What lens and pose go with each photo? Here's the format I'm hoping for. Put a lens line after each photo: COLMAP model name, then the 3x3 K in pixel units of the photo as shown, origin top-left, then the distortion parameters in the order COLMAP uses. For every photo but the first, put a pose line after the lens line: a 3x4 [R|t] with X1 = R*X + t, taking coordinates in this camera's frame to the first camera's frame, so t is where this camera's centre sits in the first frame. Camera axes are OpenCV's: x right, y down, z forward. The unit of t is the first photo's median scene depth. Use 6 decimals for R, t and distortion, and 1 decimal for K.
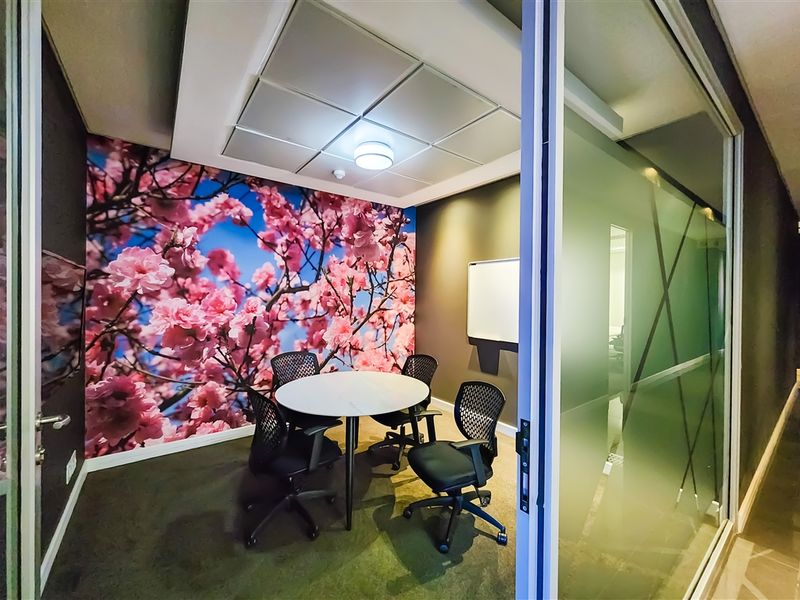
lens RADIAL K [[328.5, 0, 398.4], [0, 328.5, 298.4], [0, 0, 1]] dist [-0.000956, -0.000085]
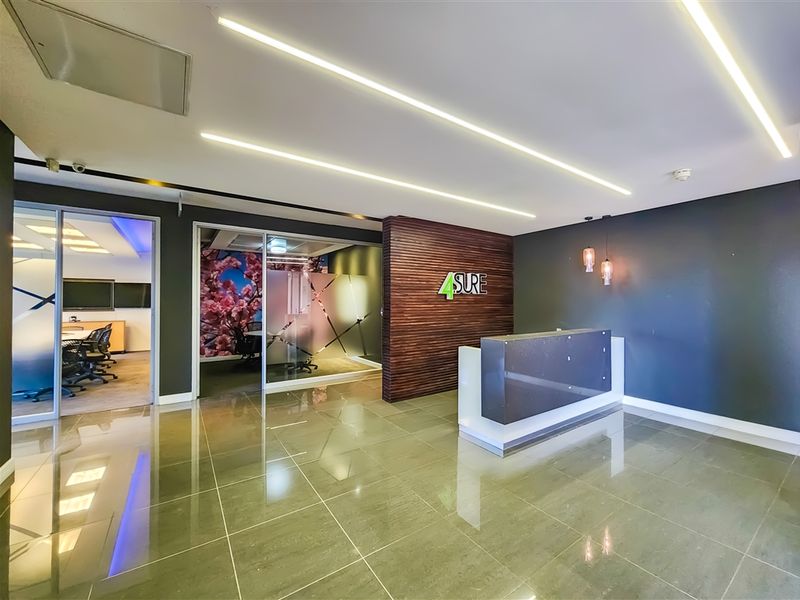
lens RADIAL K [[328.5, 0, 399.6], [0, 328.5, 298.5], [0, 0, 1]] dist [-0.000956, -0.000085]
pose [[0.999507, -0.001601, -0.031353, 0.793922], [0.001481, 0.999991, -0.003860, -0.000098], [0.031359, 0.003812, 0.999501, -1.370799]]
